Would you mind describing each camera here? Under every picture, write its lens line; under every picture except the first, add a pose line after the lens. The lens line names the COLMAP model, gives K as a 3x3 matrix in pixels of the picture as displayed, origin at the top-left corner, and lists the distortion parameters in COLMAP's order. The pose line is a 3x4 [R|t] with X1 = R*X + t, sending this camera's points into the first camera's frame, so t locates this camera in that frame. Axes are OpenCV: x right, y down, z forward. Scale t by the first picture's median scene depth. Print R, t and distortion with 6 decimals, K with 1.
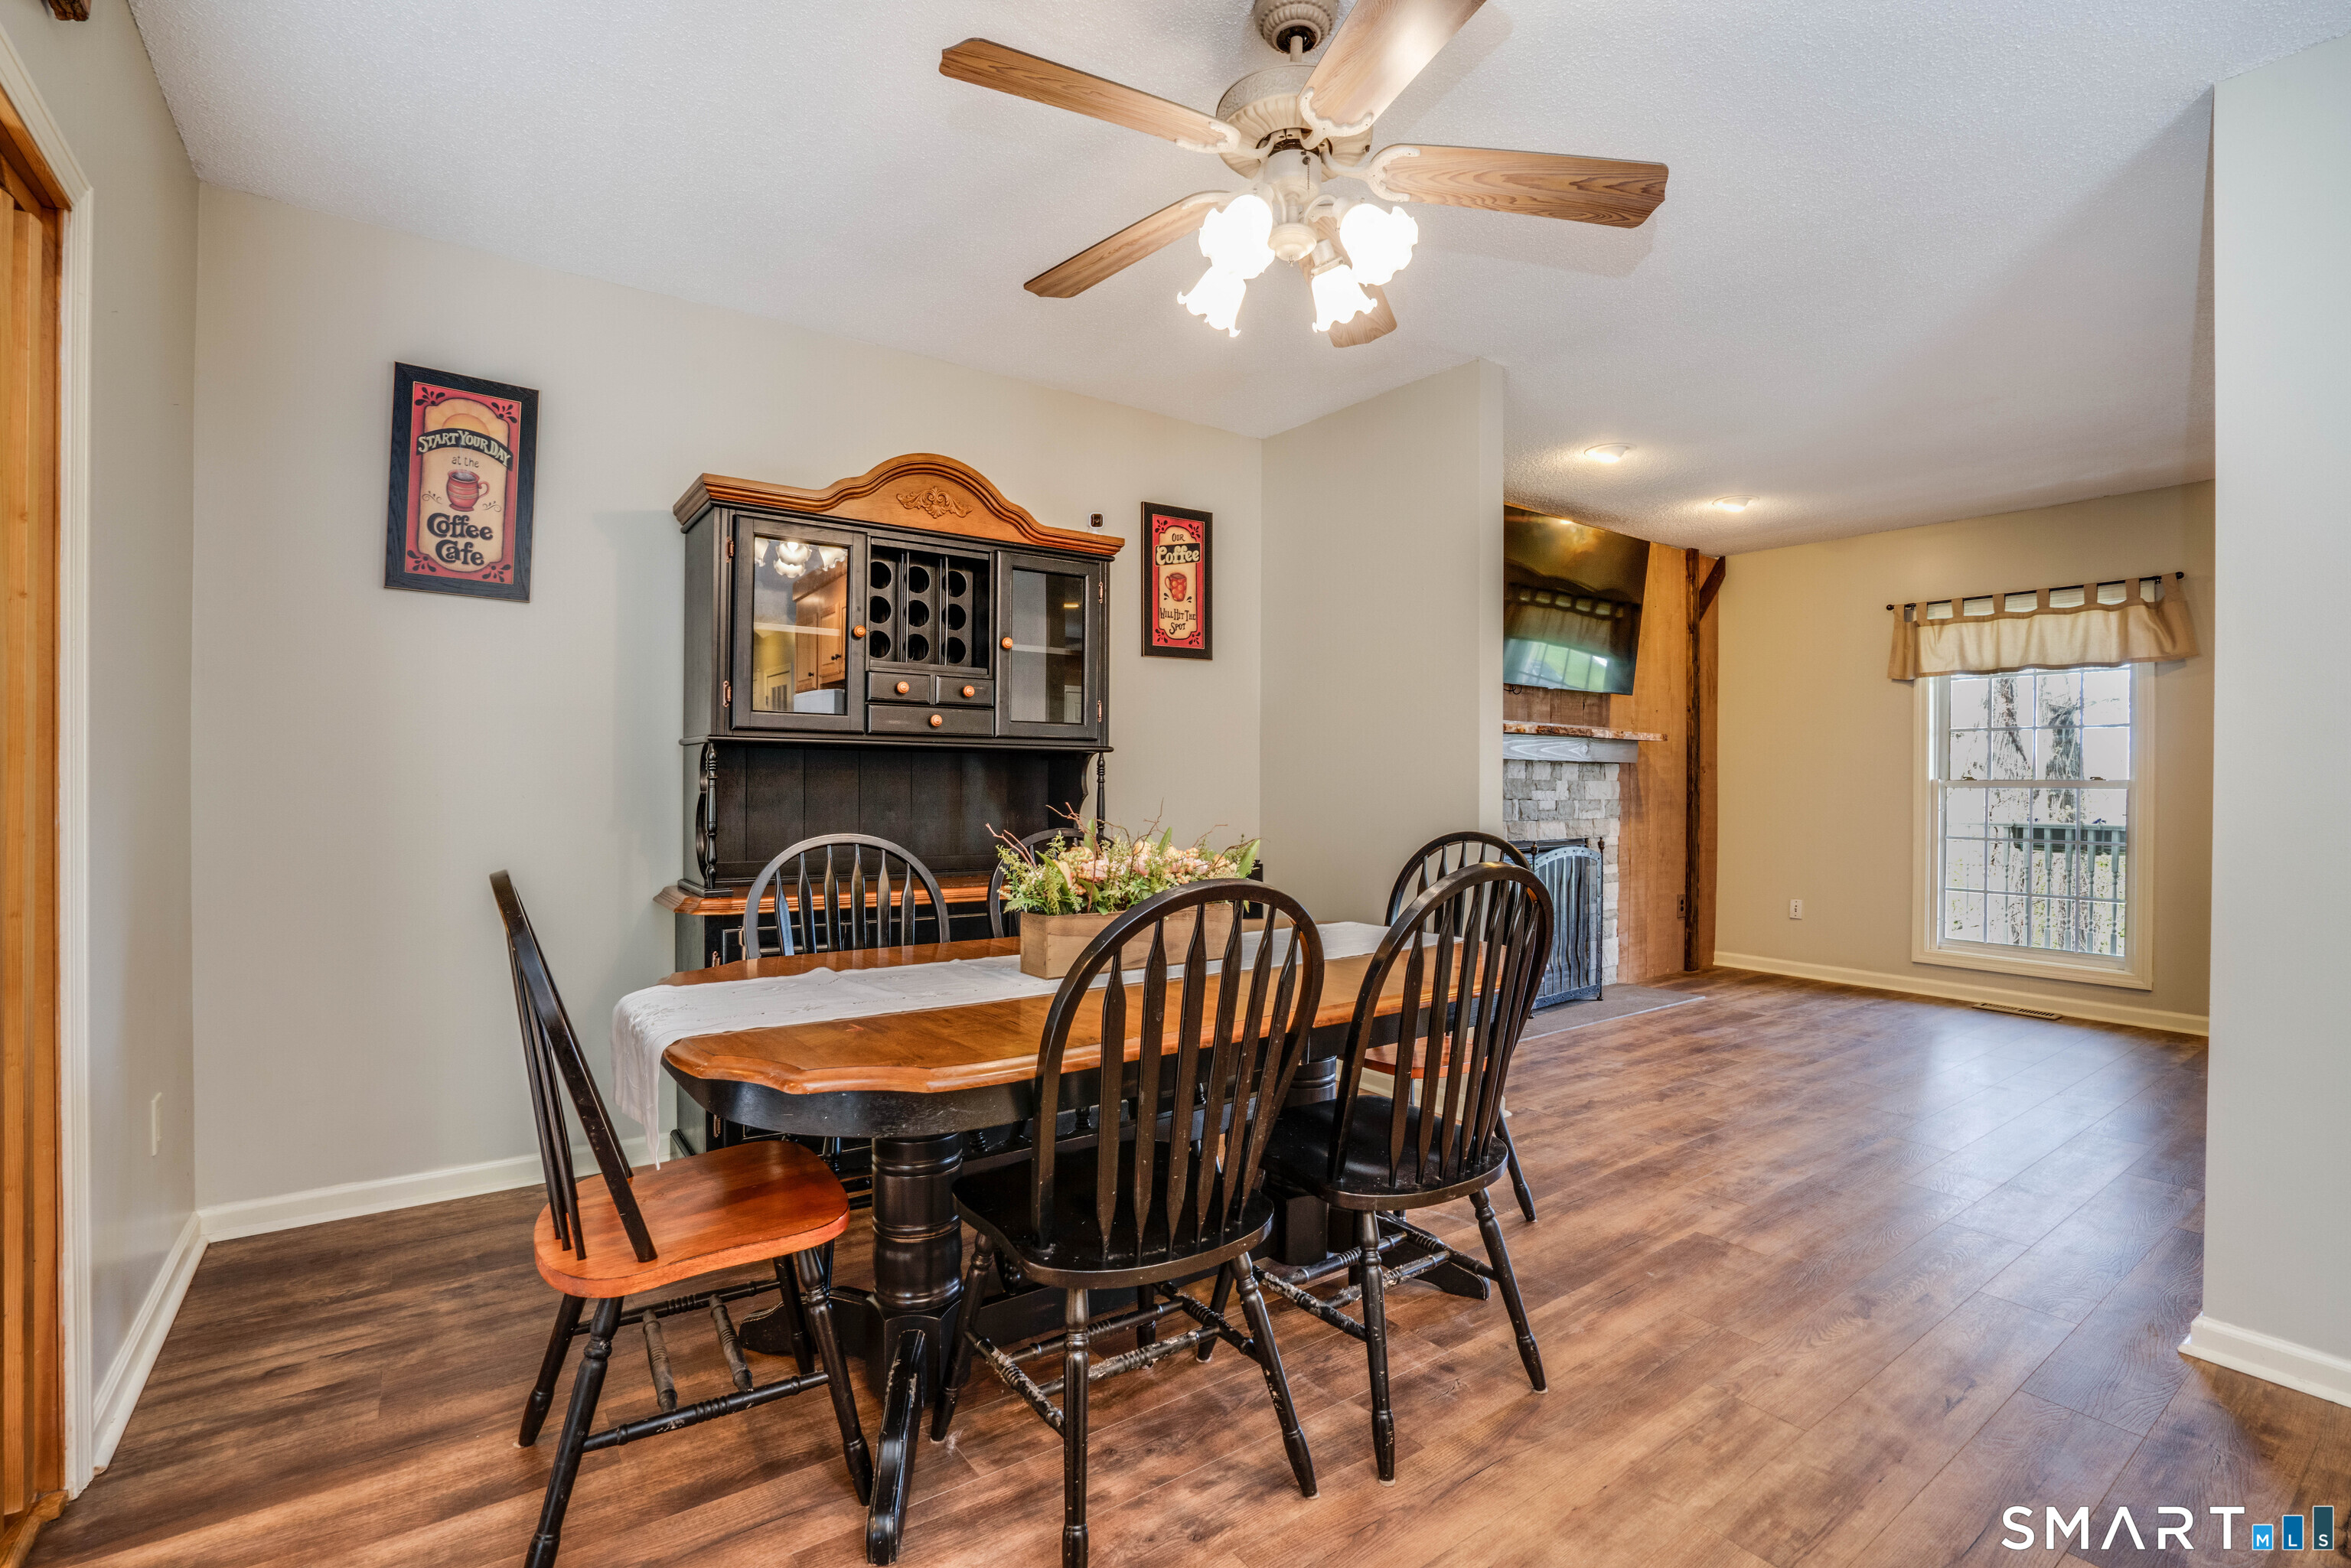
lens RADIAL K [[1069.2, 0, 1175.5], [0, 1069.2, 784.0], [0, 0, 1]] dist [-0.068110, 0.029151]
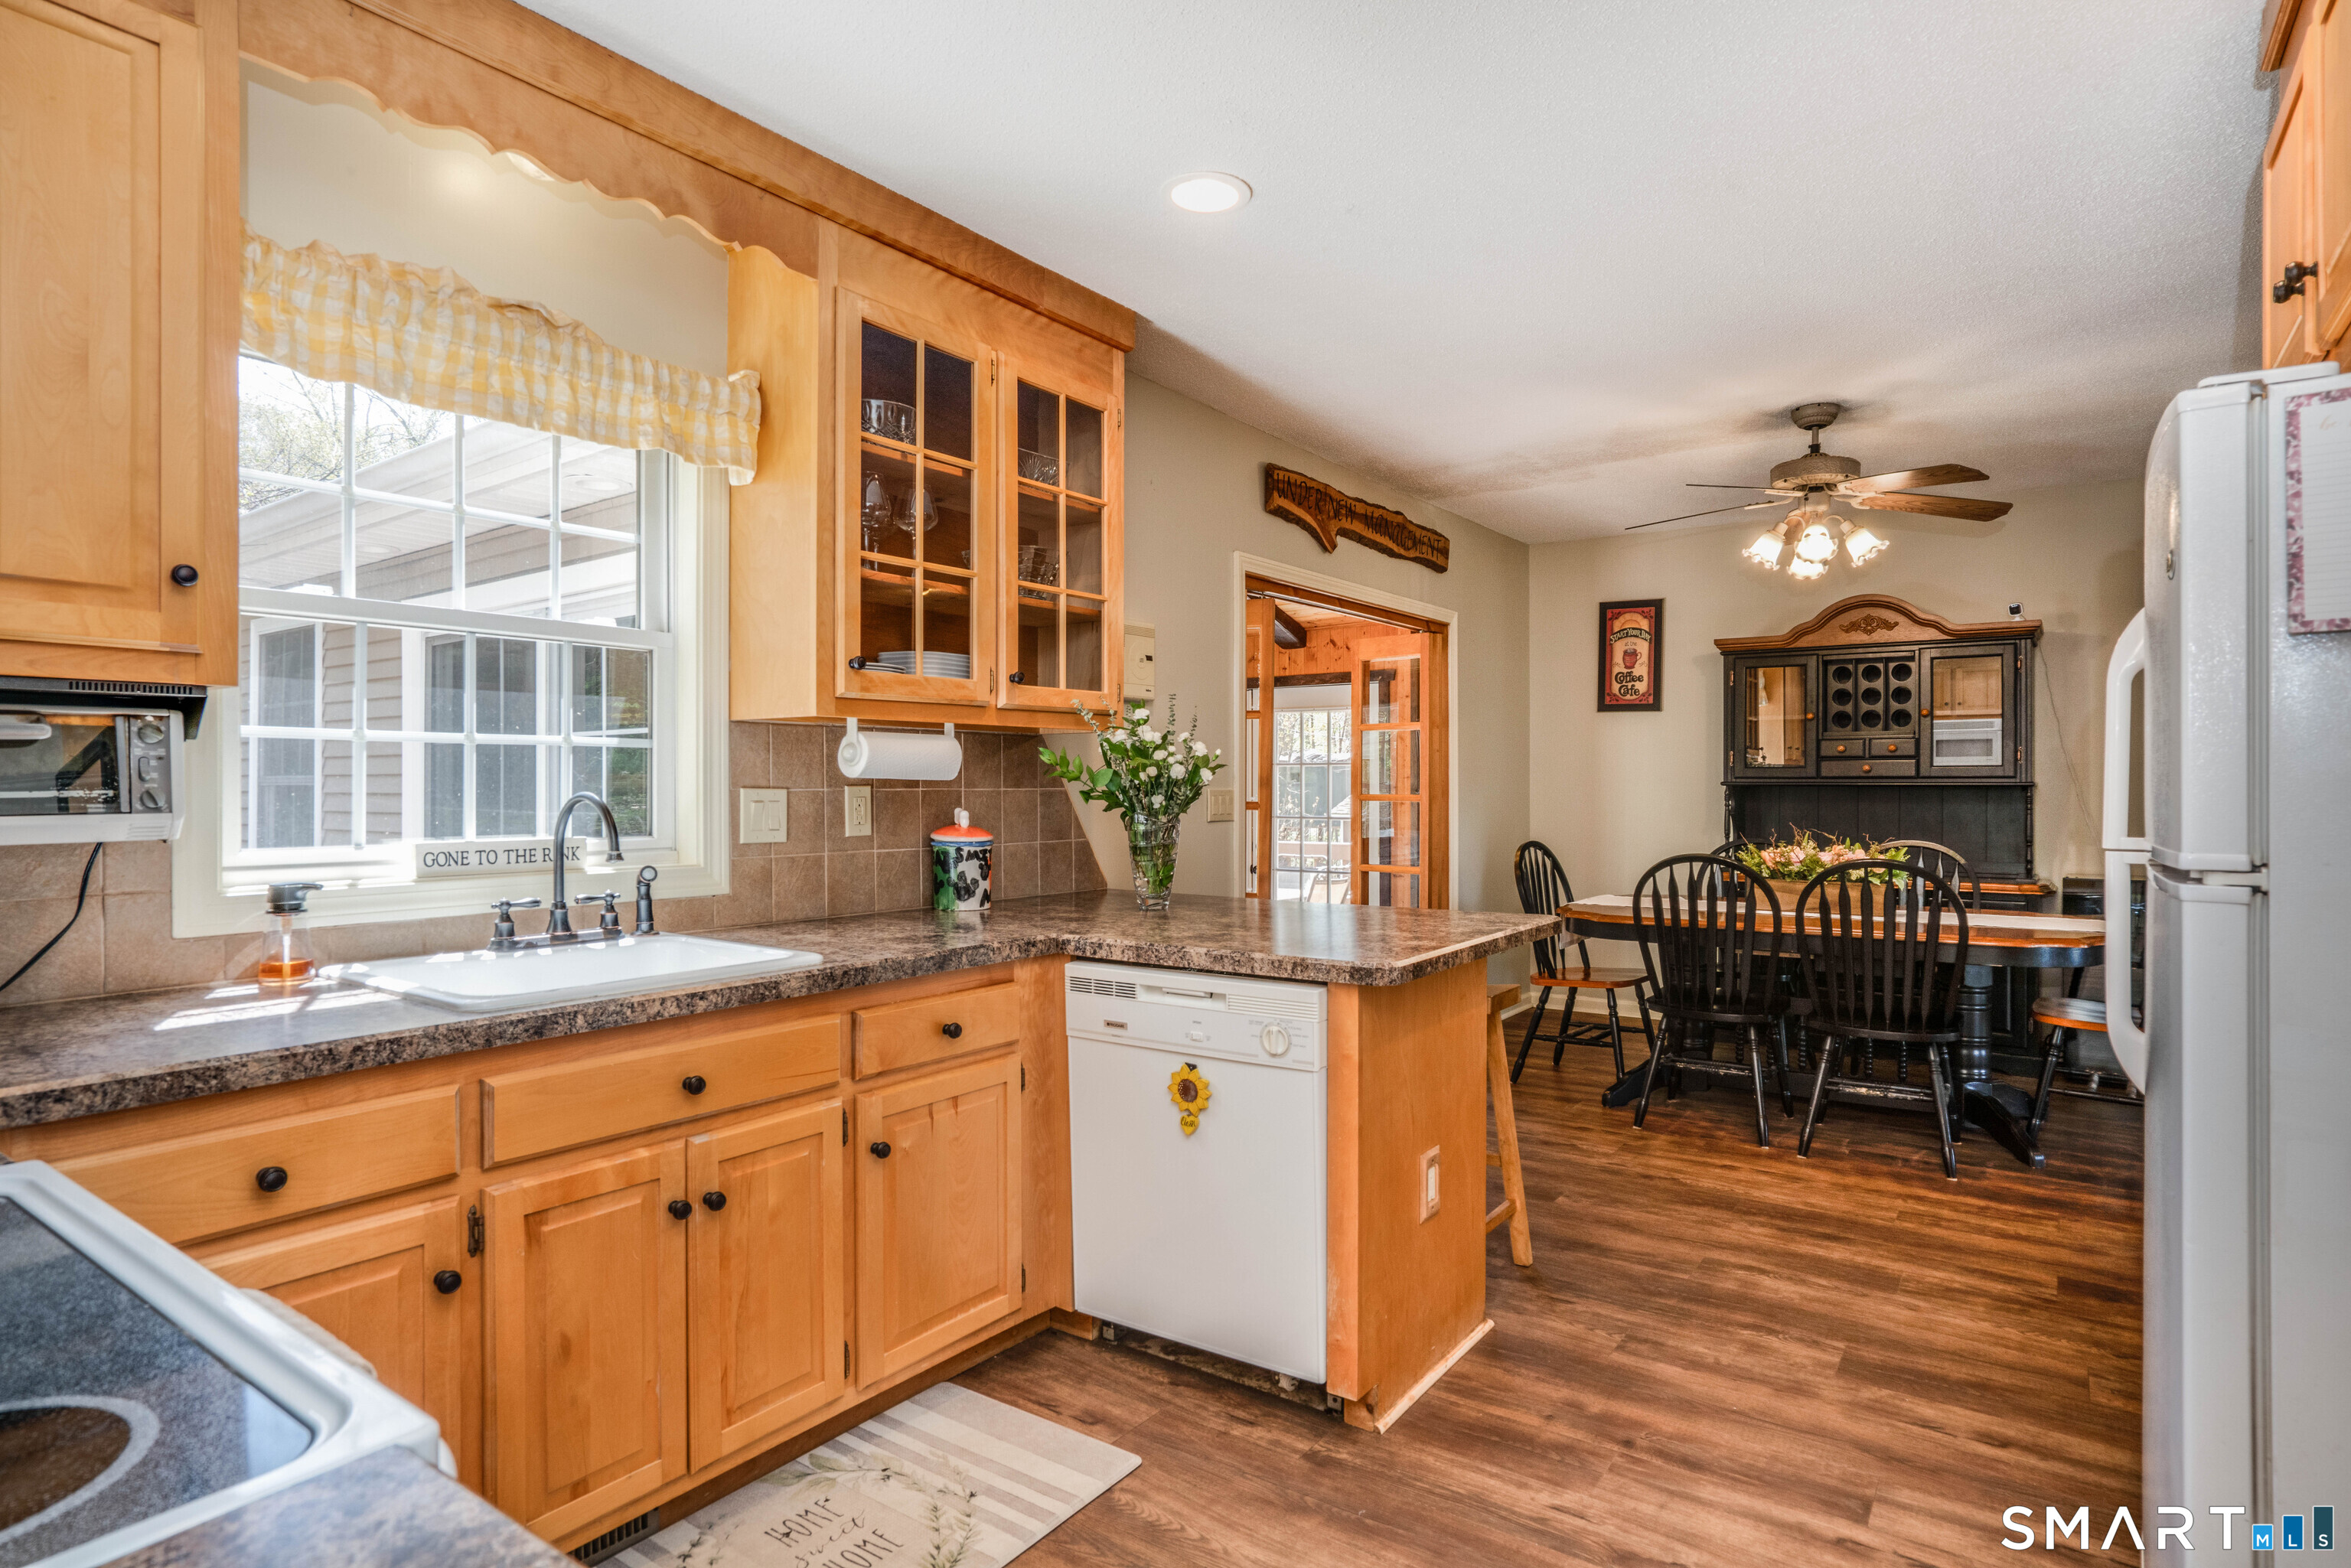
lens RADIAL K [[1236.5, 0, 1205.5], [0, 1236.5, 779.9], [0, 0, 1]] dist [-0.011184, 0.000439]
pose [[0.334198, -0.009190, -0.942458, 1.246314], [-0.005817, 0.999913, -0.011813, -0.018366], [0.942485, 0.009431, 0.334115, -0.541894]]
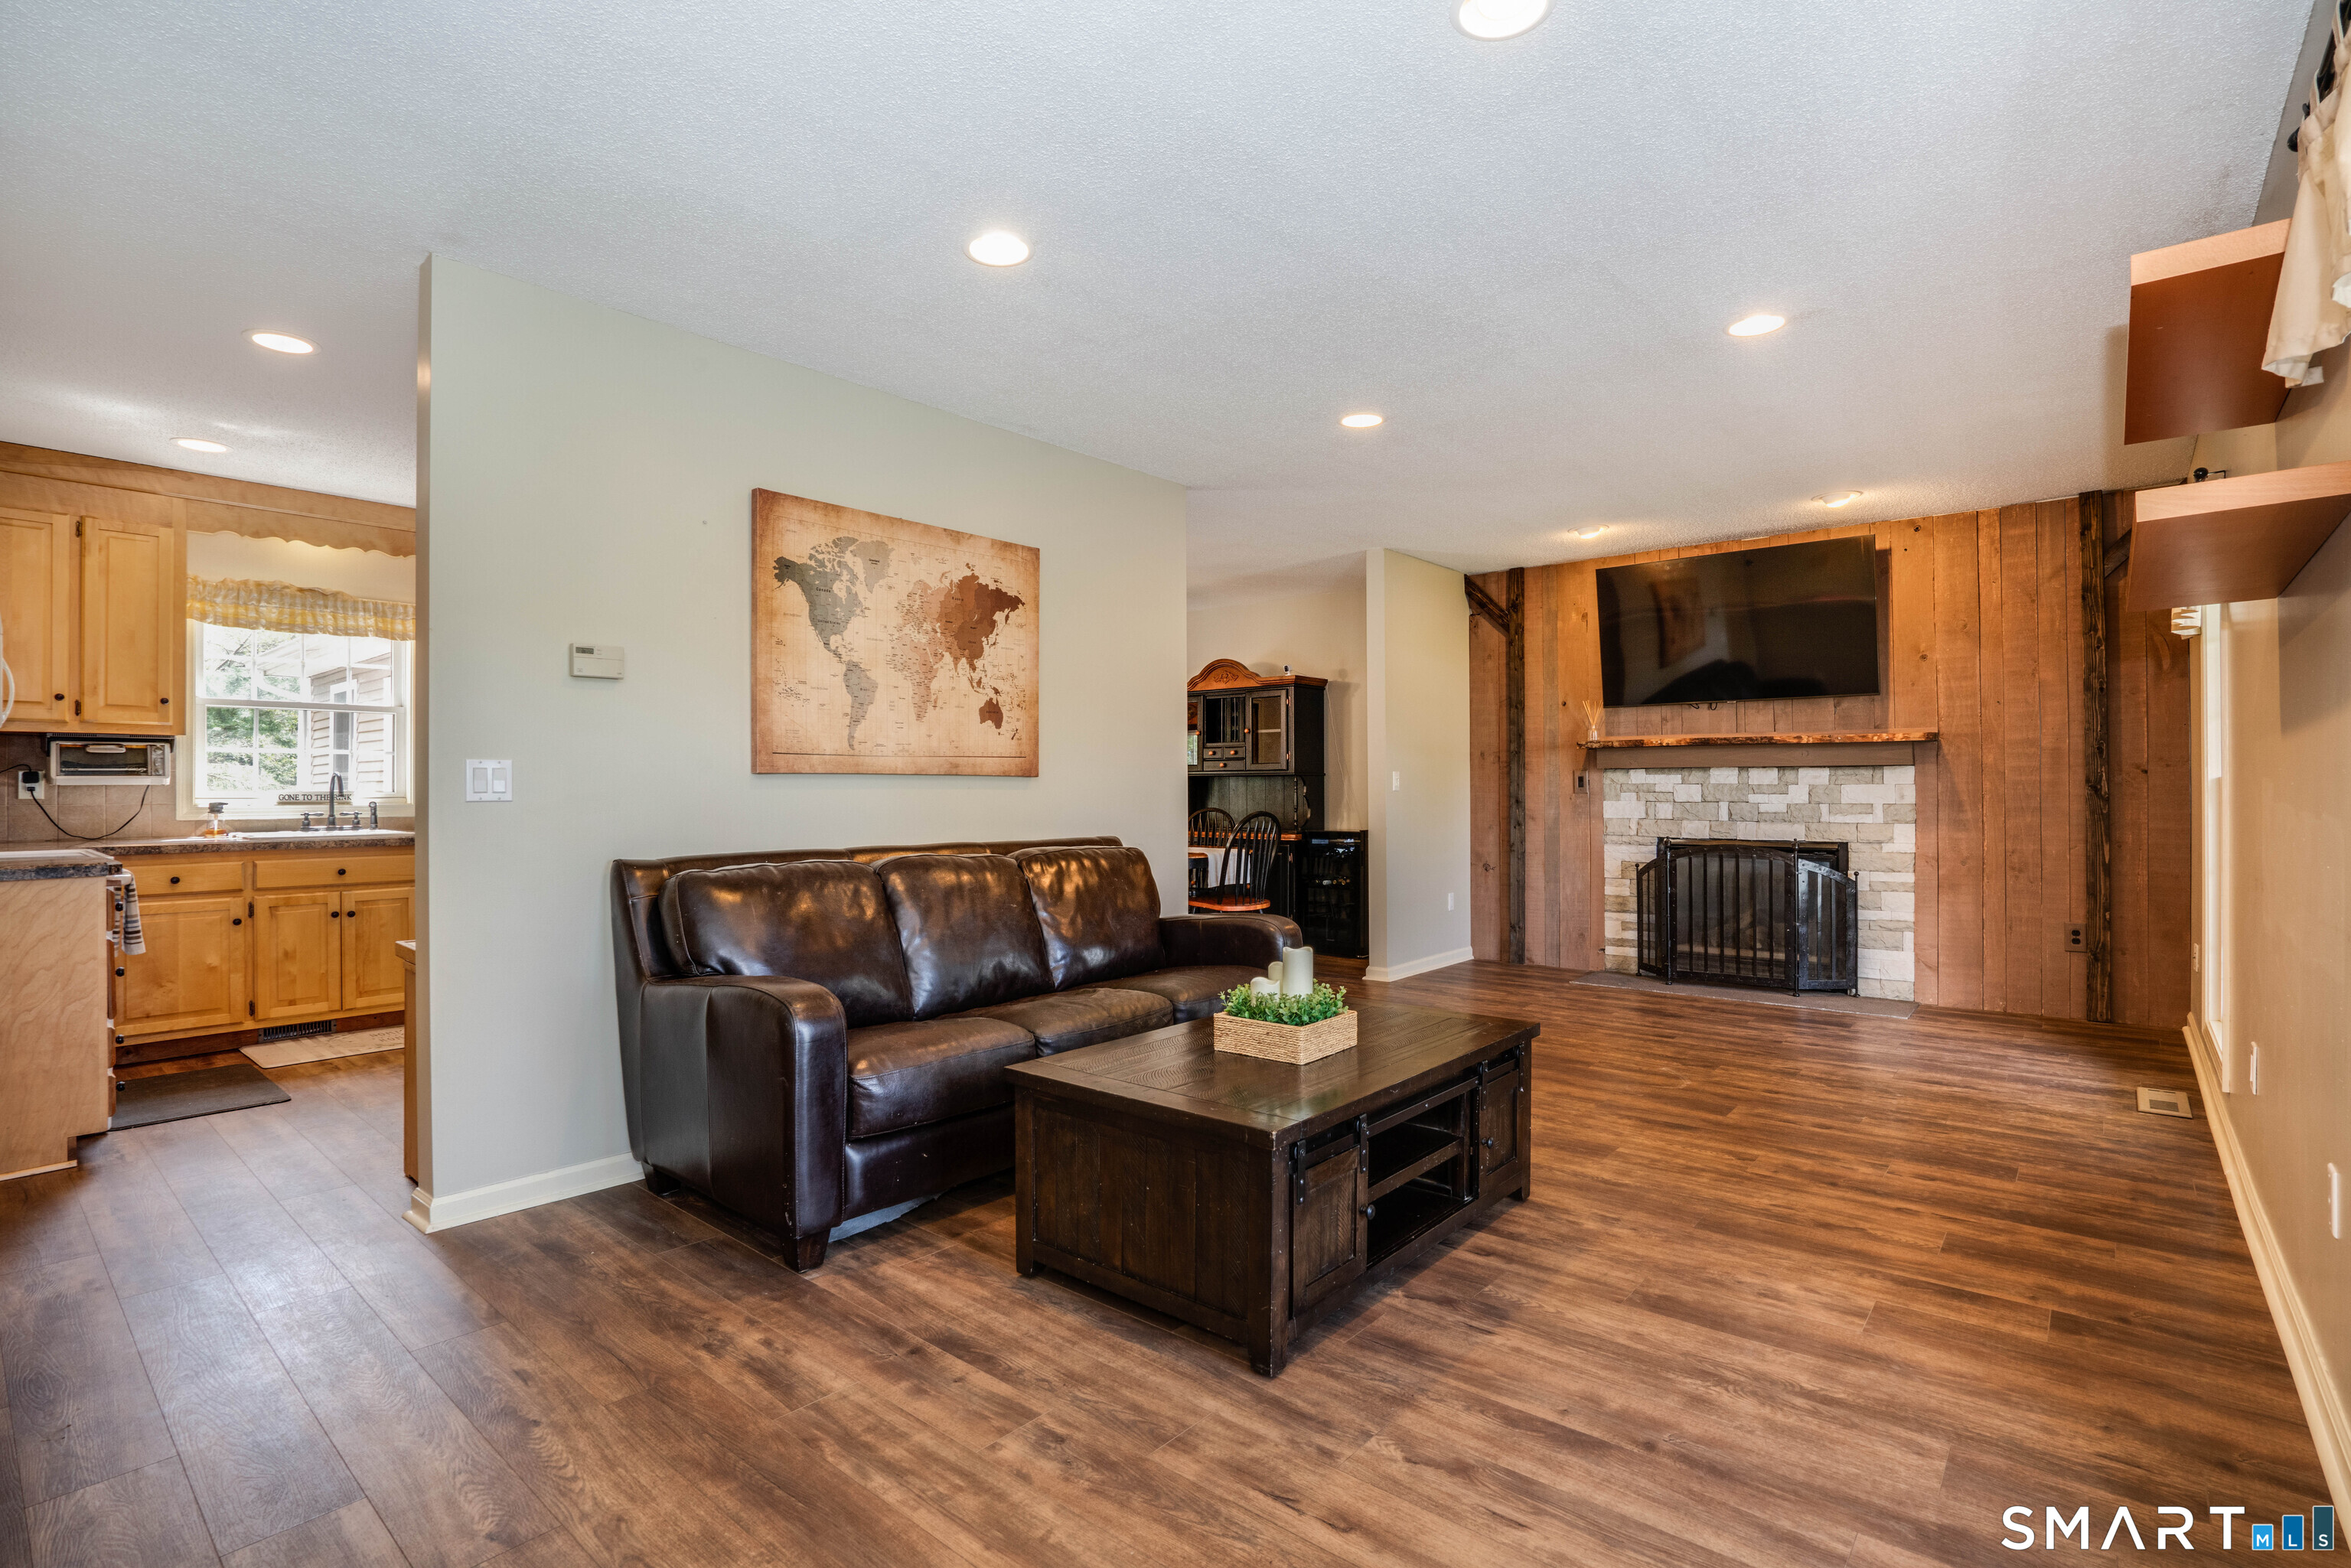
lens RADIAL K [[1069.2, 0, 1175.5], [0, 1069.2, 784.0], [0, 0, 1]] dist [-0.068110, 0.029151]
pose [[0.254607, -0.014817, -0.966931, 2.422773], [-0.002168, 0.999871, -0.015893, 0.028102], [0.967042, 0.006143, 0.254542, 0.275751]]
